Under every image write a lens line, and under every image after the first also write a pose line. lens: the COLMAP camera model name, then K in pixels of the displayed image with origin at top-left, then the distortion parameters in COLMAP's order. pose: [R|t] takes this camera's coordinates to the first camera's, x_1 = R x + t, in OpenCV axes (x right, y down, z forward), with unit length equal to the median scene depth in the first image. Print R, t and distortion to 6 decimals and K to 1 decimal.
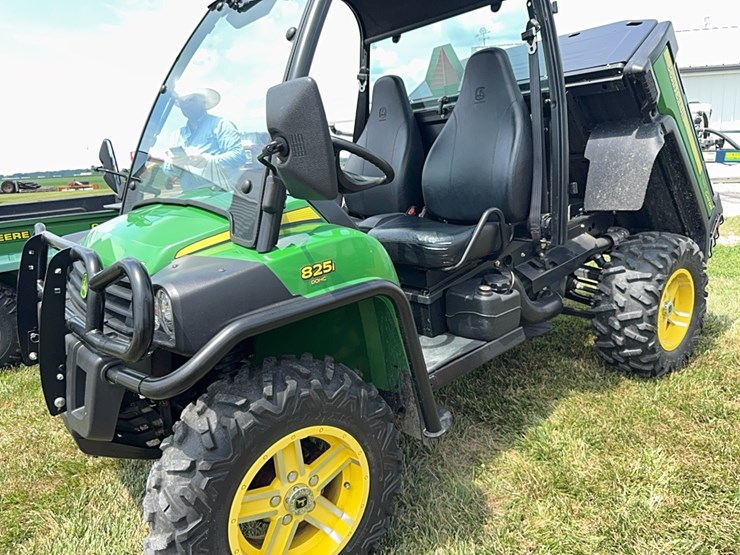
lens RADIAL K [[527.8, 0, 379.7], [0, 527.8, 278.3], [0, 0, 1]] dist [0.000776, -0.005772]
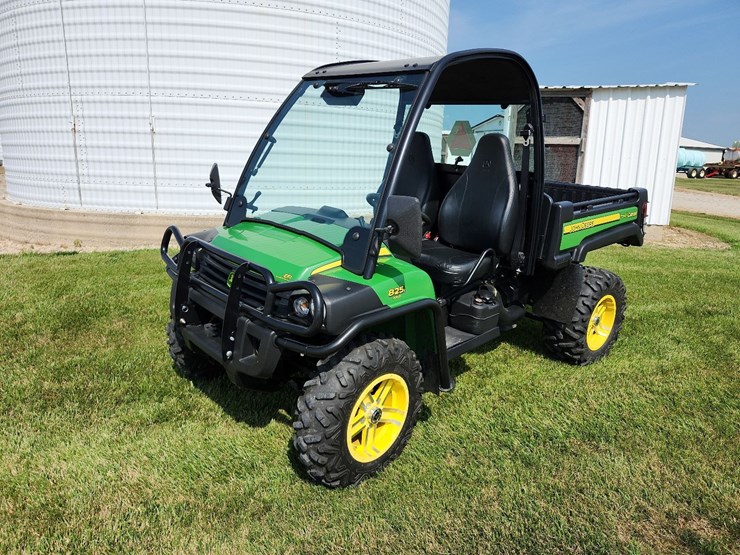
lens RADIAL K [[527.8, 0, 379.7], [0, 527.8, 278.3], [0, 0, 1]] dist [0.000776, -0.005772]
pose [[0.992870, 0.090771, 0.077268, -0.211349], [-0.094906, 0.994147, 0.051629, -0.097144], [-0.072129, -0.058594, 0.995673, -0.496752]]
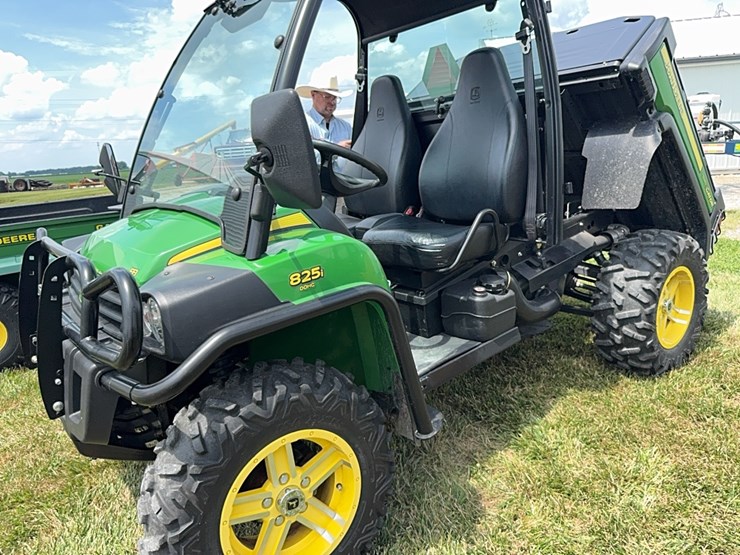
lens RADIAL K [[527.8, 0, 379.7], [0, 527.8, 278.3], [0, 0, 1]] dist [0.000776, -0.005772]
pose [[0.999802, -0.007445, -0.018459, 0.028713], [0.007665, 0.999900, 0.011877, -0.015479], [0.018369, -0.012016, 0.999759, -0.007976]]
